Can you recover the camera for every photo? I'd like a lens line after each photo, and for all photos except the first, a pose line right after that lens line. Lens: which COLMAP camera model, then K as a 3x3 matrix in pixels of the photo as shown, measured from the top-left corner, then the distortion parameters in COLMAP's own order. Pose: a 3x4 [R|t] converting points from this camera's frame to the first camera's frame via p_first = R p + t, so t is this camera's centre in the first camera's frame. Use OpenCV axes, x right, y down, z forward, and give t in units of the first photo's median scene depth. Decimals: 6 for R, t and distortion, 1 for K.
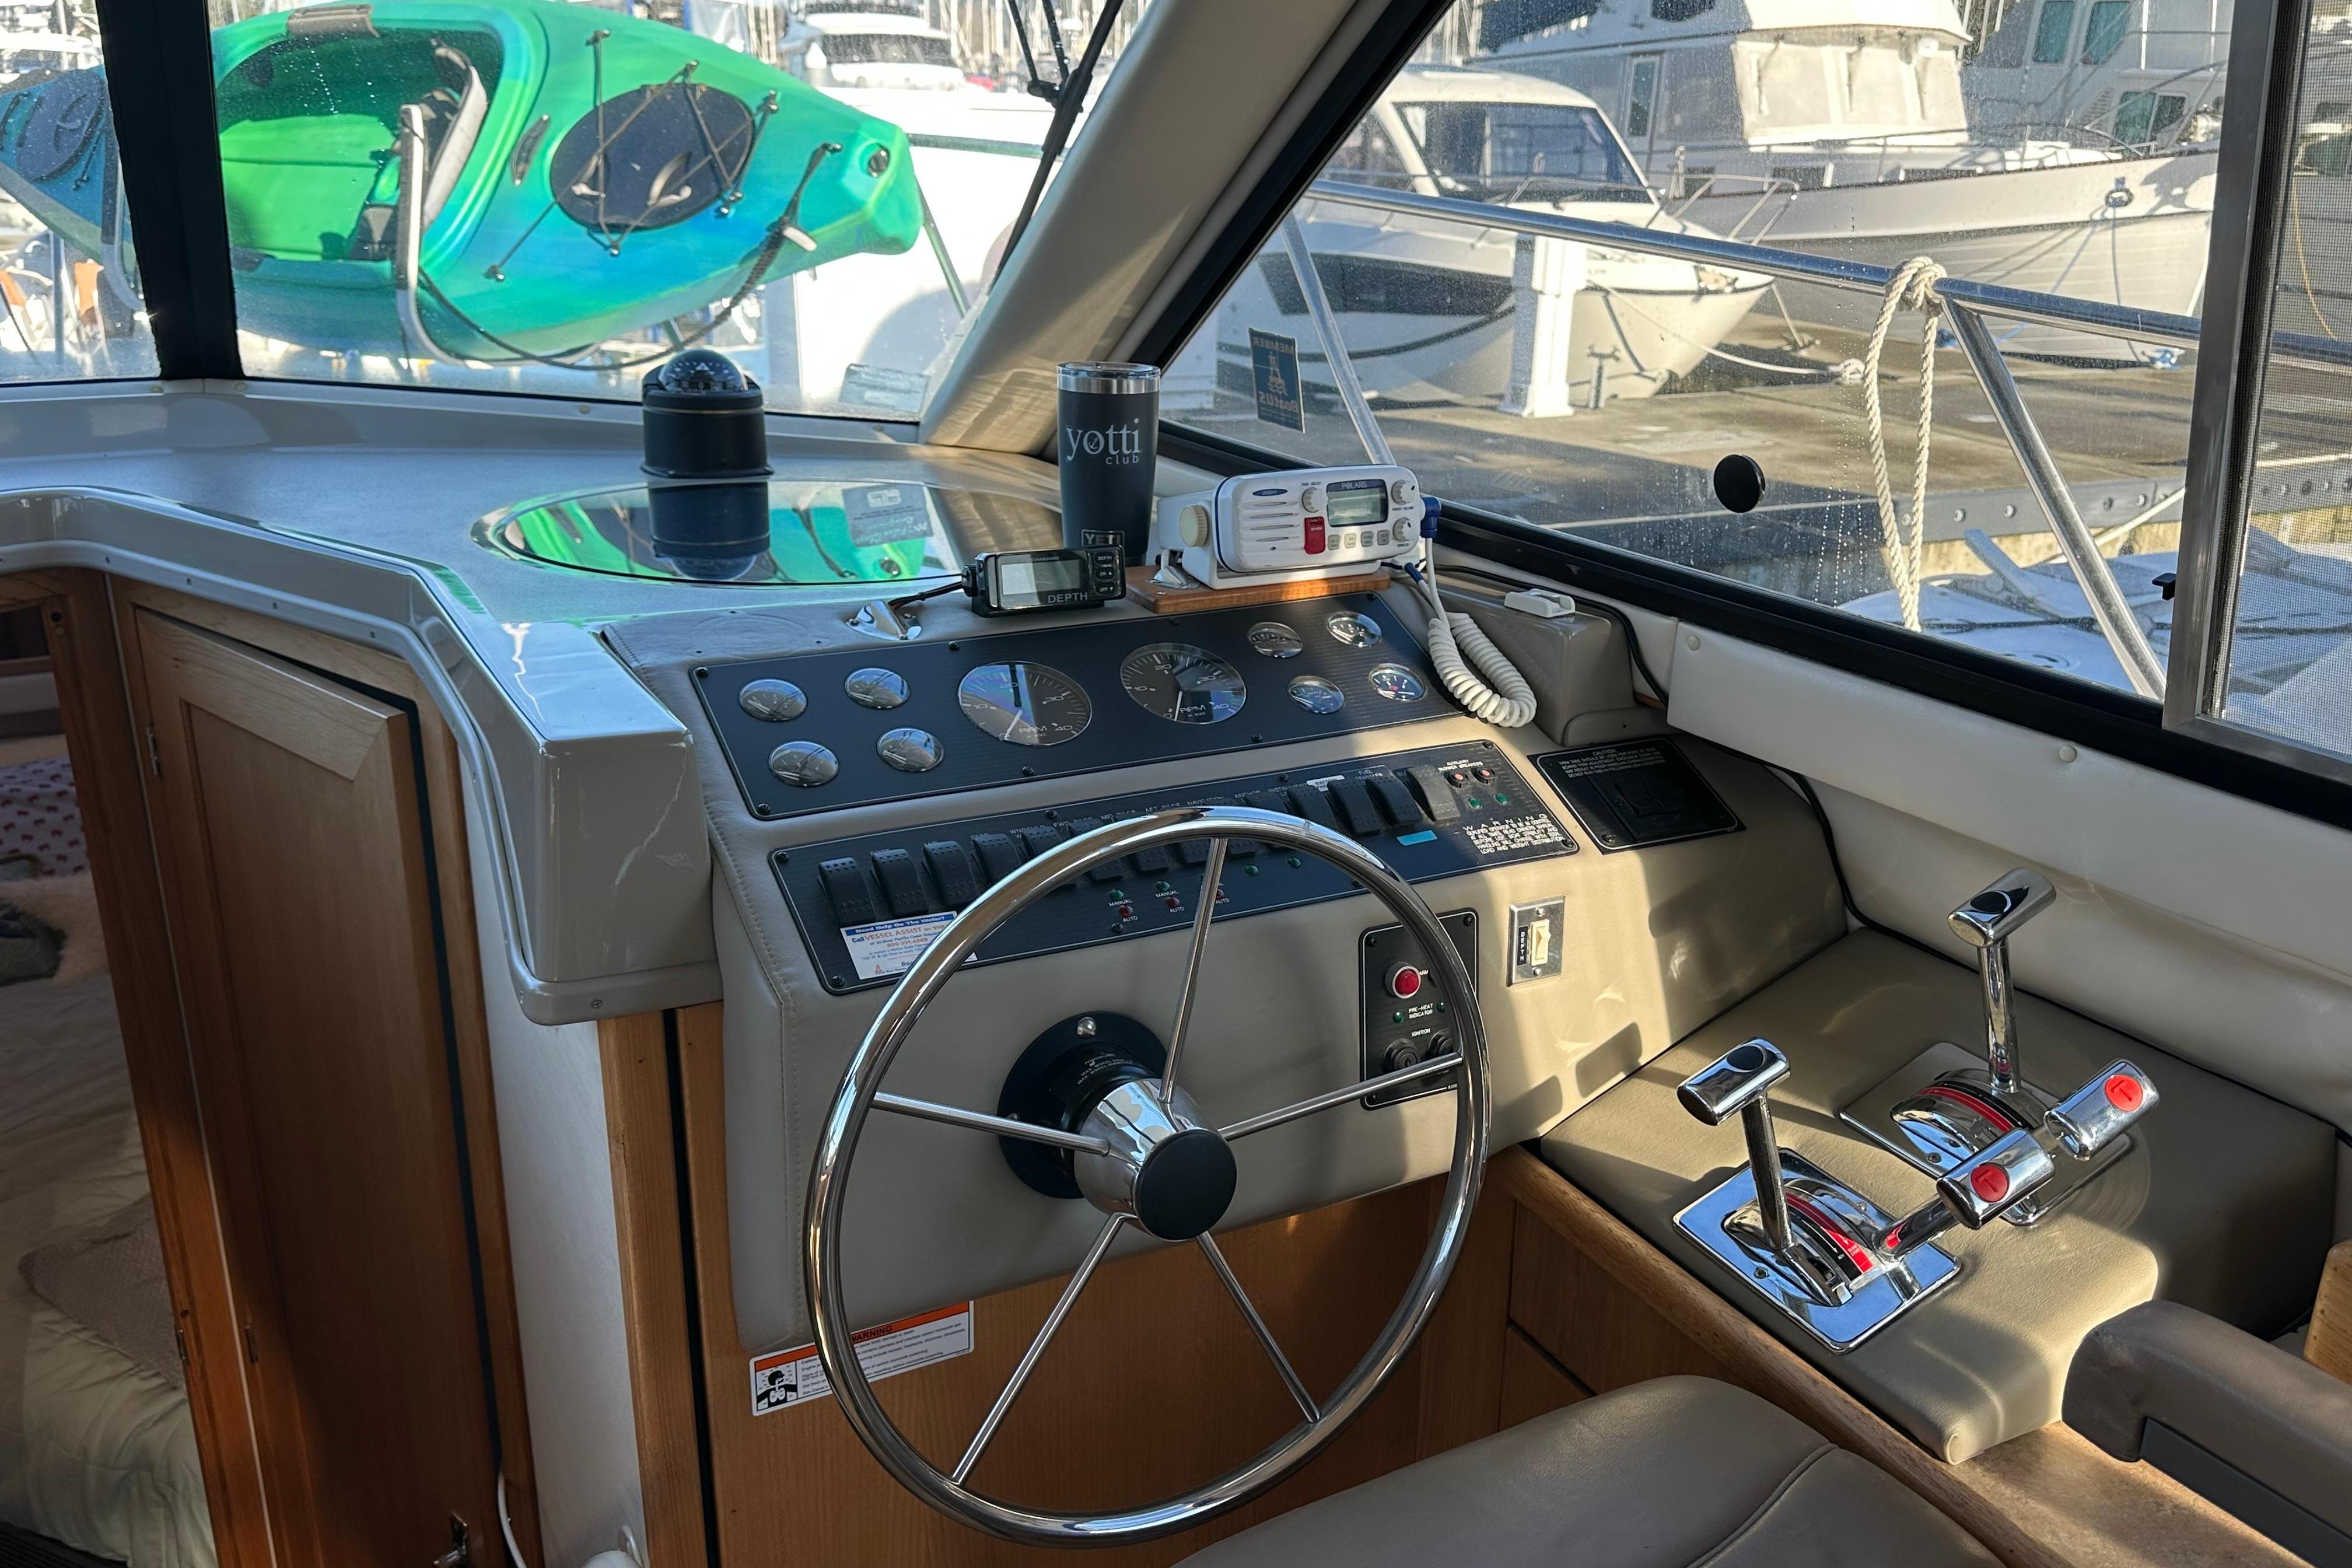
lens RADIAL K [[1914.6, 0, 1175.5], [0, 1914.6, 787.4], [0, 0, 1]] dist [0.099746, -0.272863]
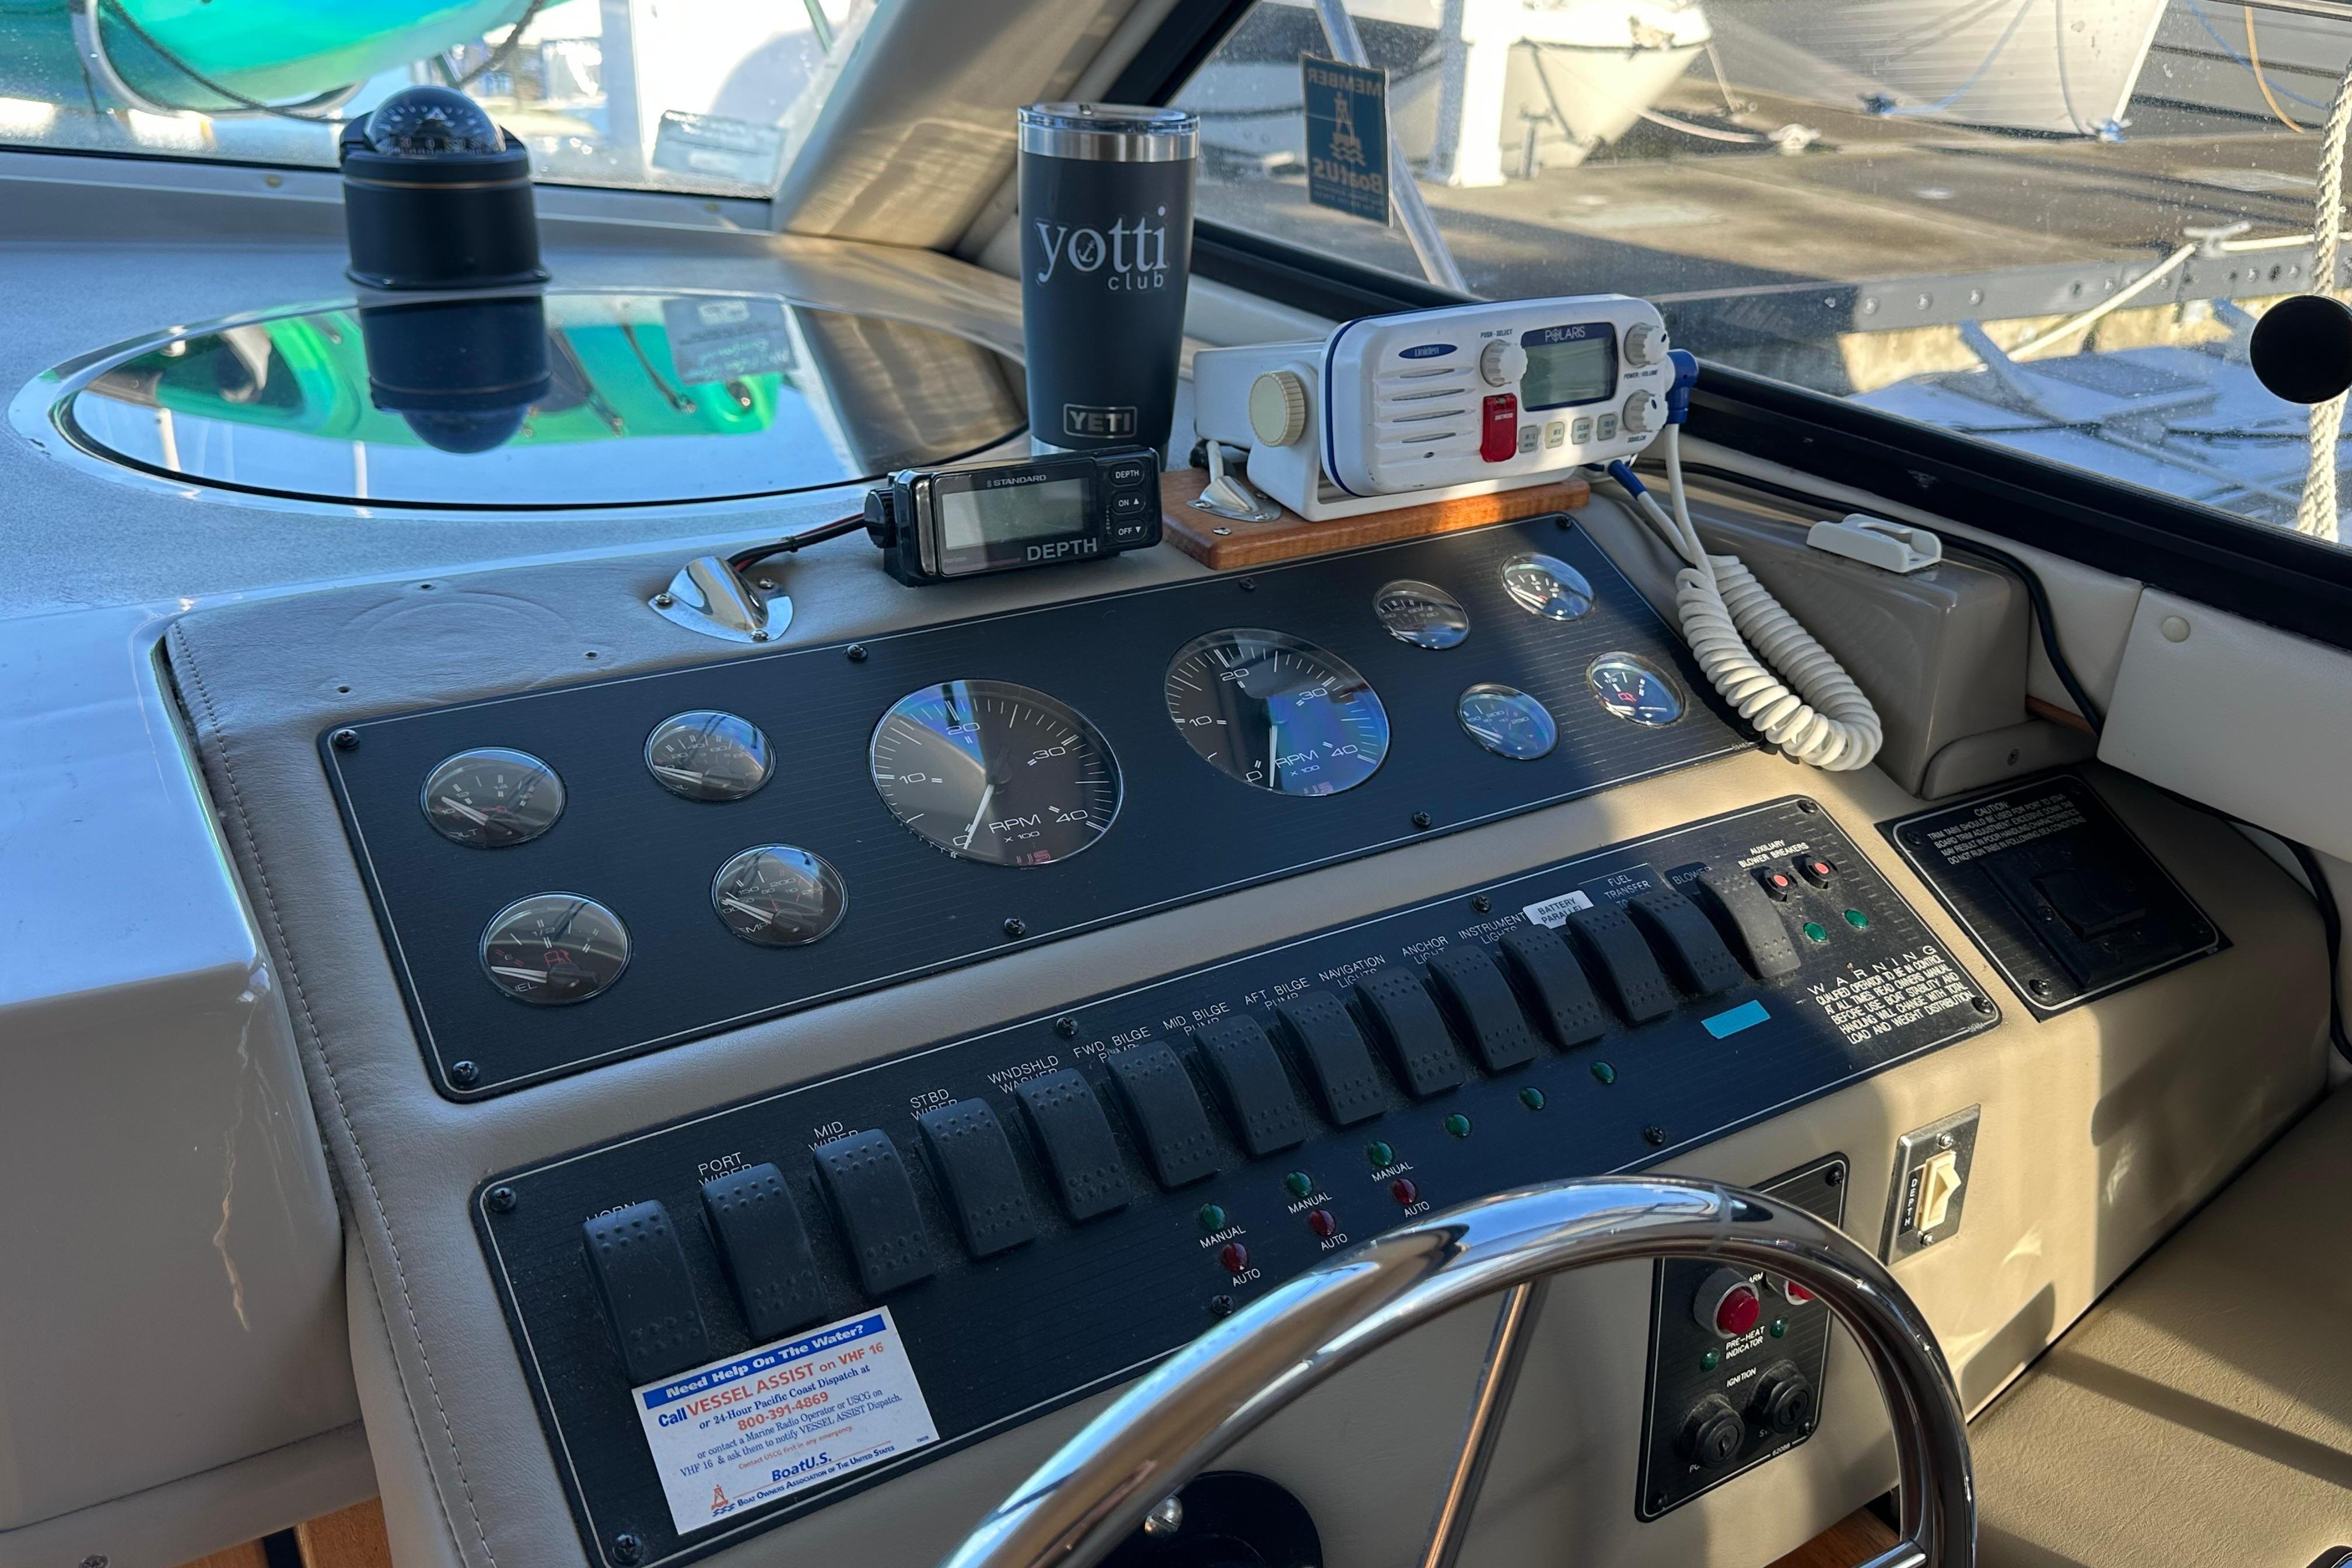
lens RADIAL K [[1914.6, 0, 1175.5], [0, 1914.6, 787.4], [0, 0, 1]] dist [0.099746, -0.272863]
pose [[0.997659, -0.013627, 0.067011, -0.058456], [0.005890, 0.993425, 0.114329, -0.089598], [-0.068128, -0.113667, 0.991180, 0.429137]]
